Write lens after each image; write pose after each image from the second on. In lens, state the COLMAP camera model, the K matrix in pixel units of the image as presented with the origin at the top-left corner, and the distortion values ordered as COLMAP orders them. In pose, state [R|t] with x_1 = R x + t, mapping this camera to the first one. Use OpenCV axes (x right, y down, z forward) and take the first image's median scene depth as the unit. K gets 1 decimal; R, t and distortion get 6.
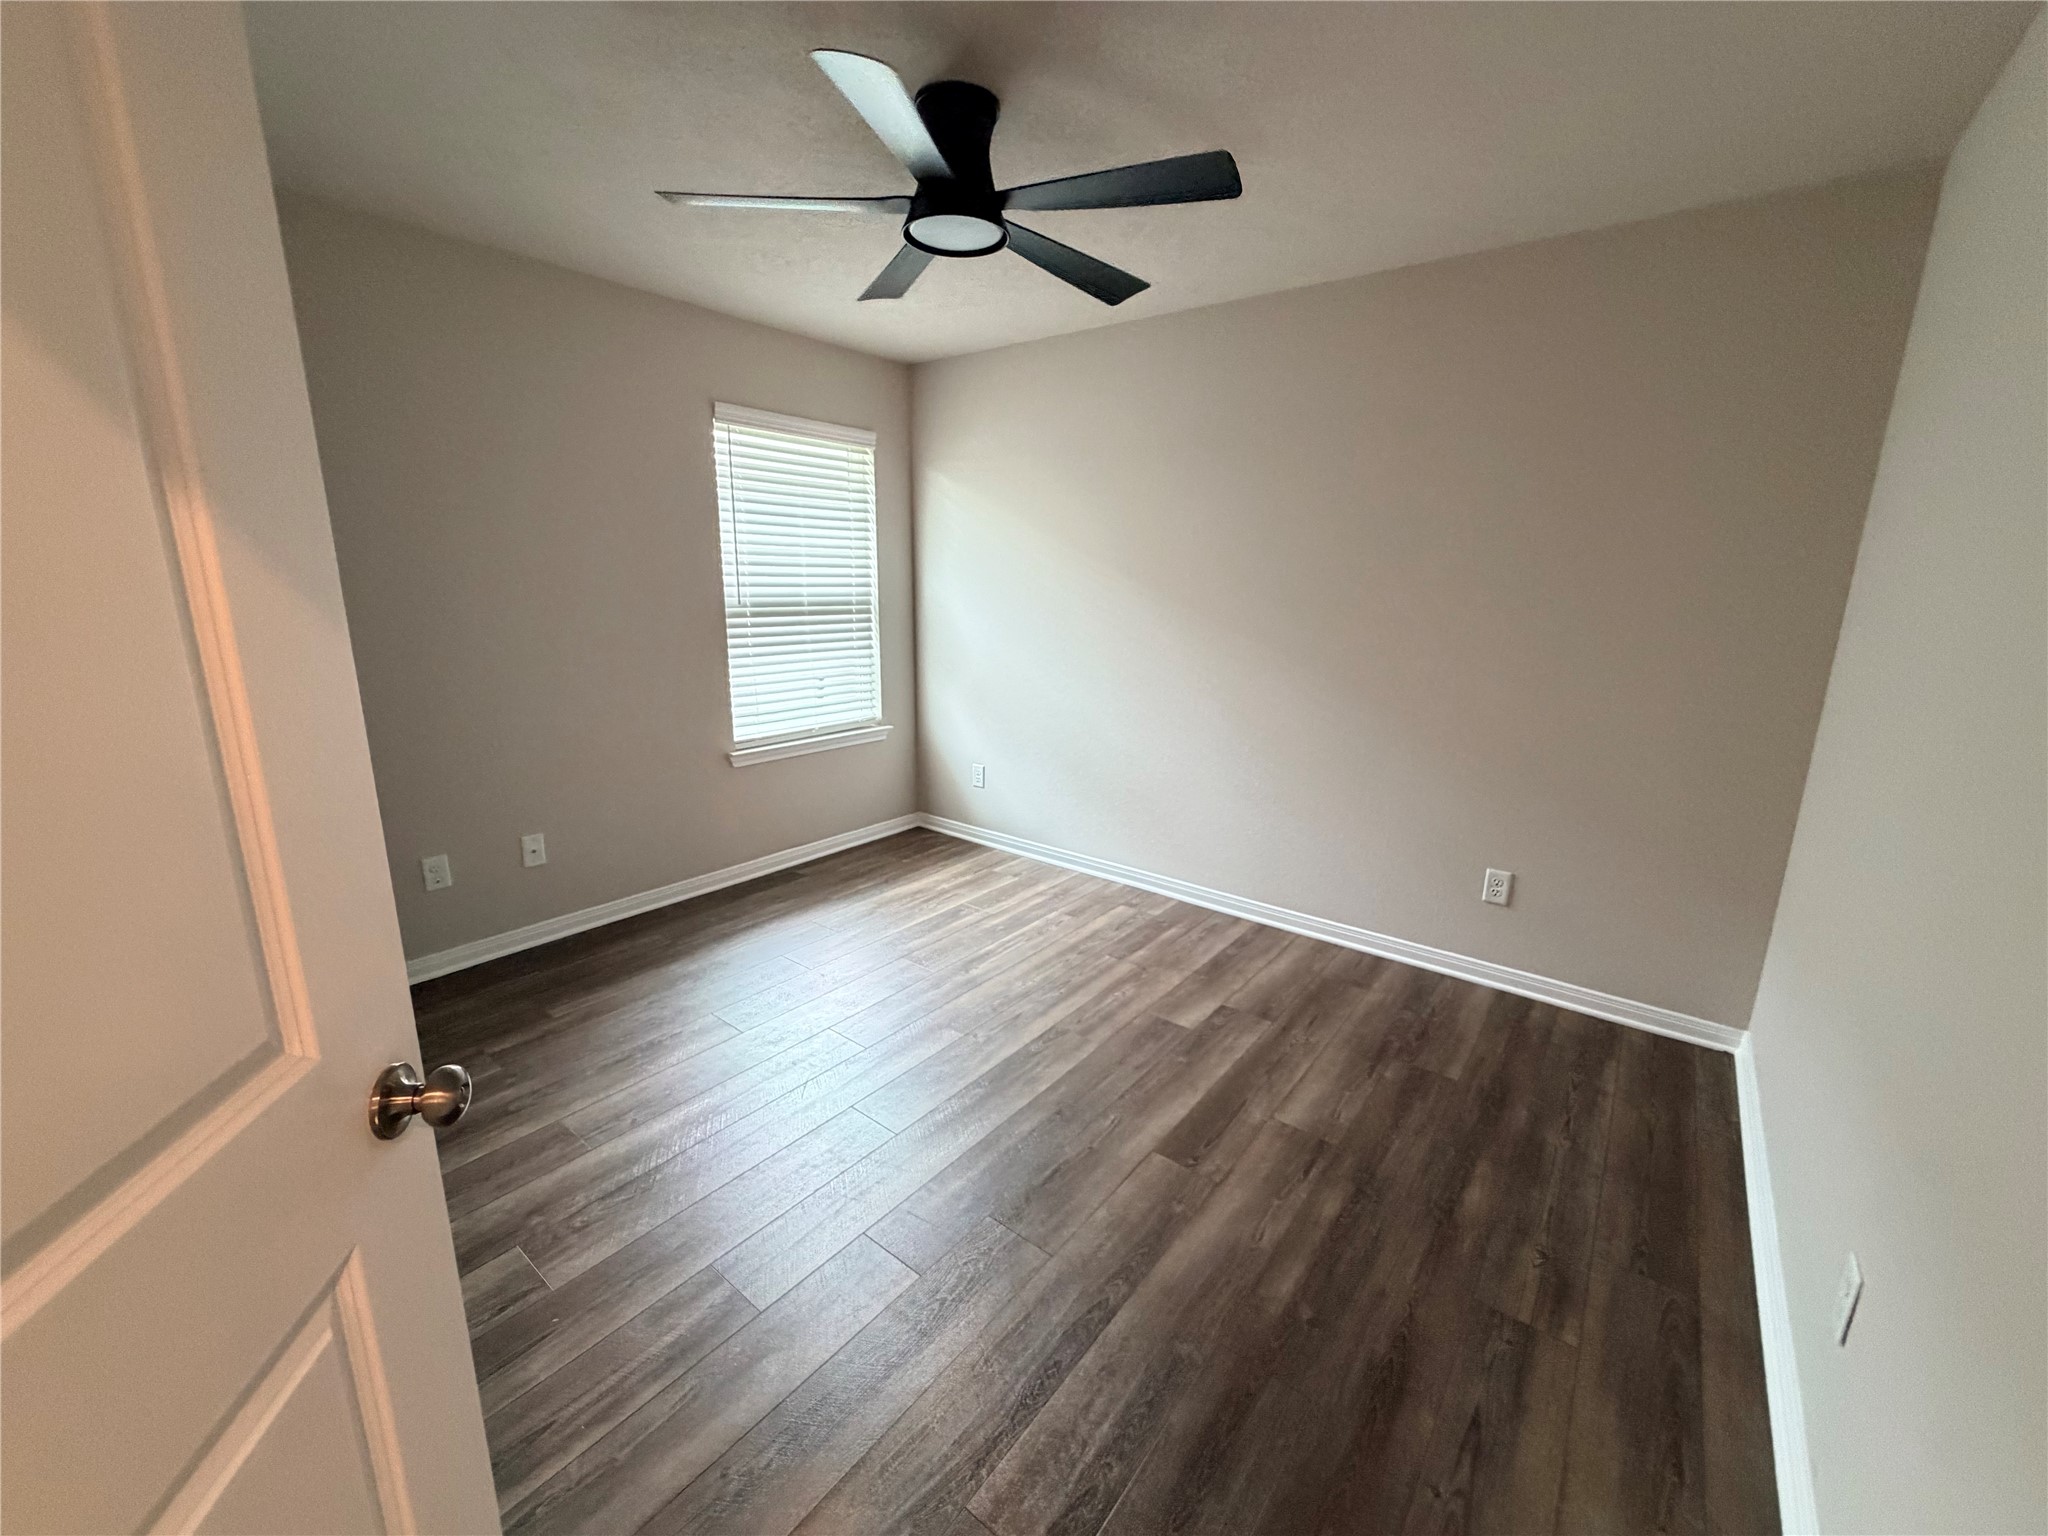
lens RADIAL K [[817.5, 0, 1024.0], [0, 817.5, 768.0], [0, 0, 1]] dist [-0.000285, -0.000179]
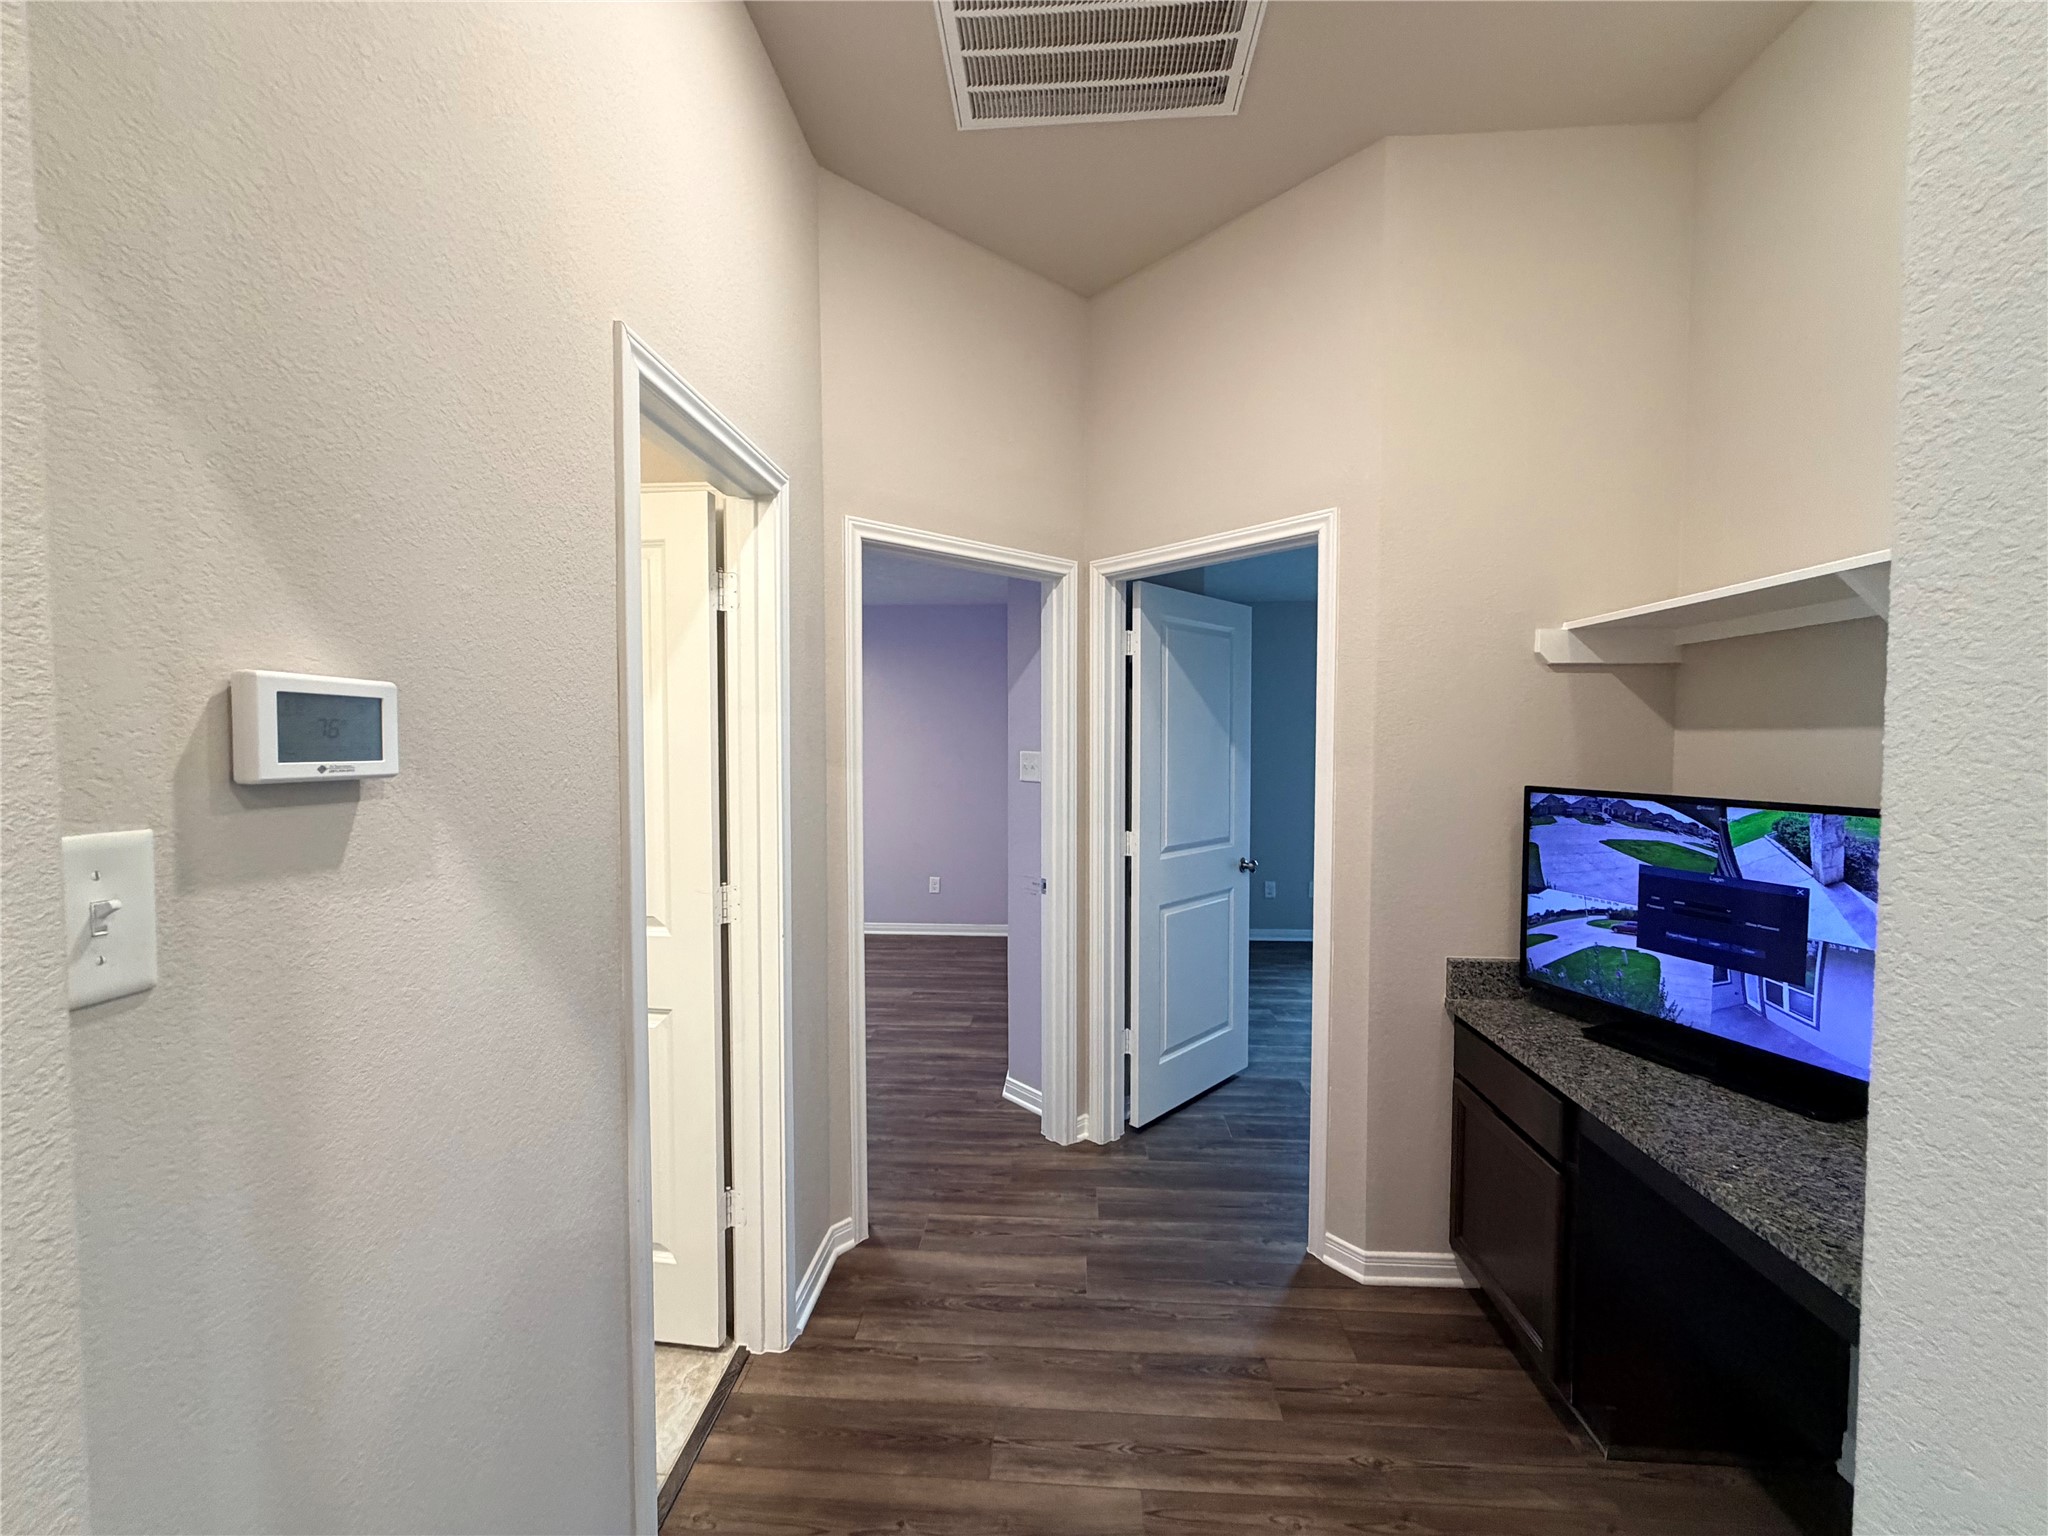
lens RADIAL K [[817.5, 0, 1024.0], [0, 817.5, 768.0], [0, 0, 1]] dist [-0.000285, -0.000179]
pose [[0.578363, -0.001484, -0.815778, 0.499727], [-0.171082, 0.977540, -0.123070, 0.137851], [0.797639, 0.210744, 0.565119, -0.595744]]
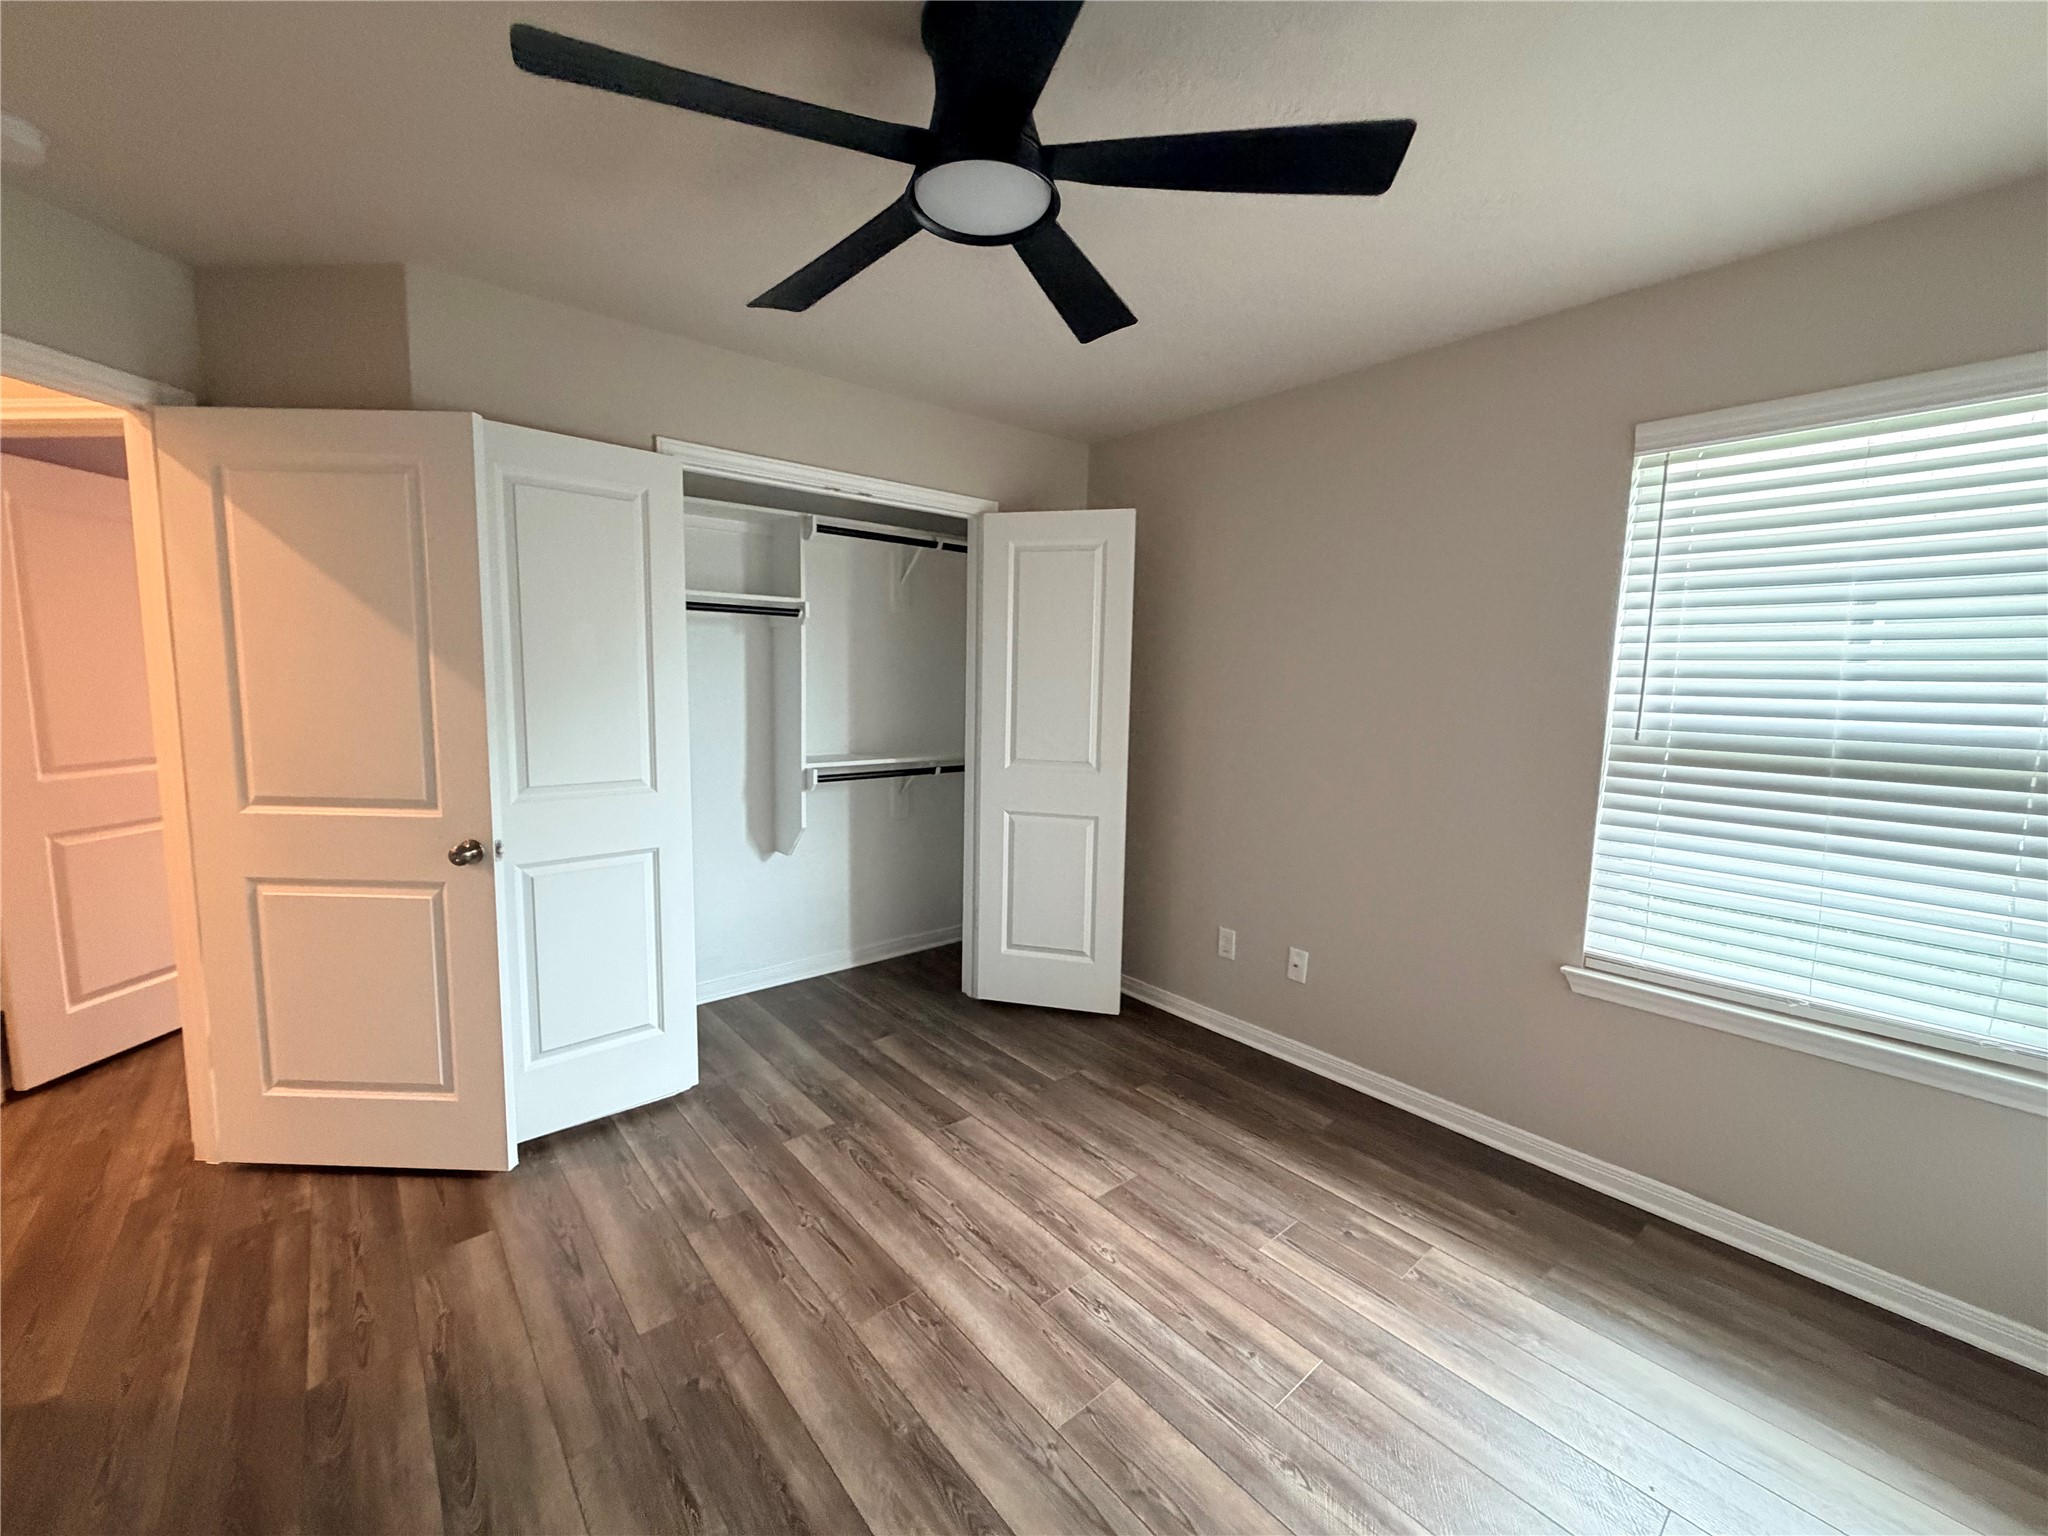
lens RADIAL K [[817.5, 0, 1024.0], [0, 817.5, 768.0], [0, 0, 1]] dist [-0.000285, -0.000179]
pose [[-0.197425, 0.091996, -0.975992, 0.340066], [-0.242957, 0.959935, 0.139629, -0.156525], [0.949734, 0.264690, -0.167164, 0.683737]]
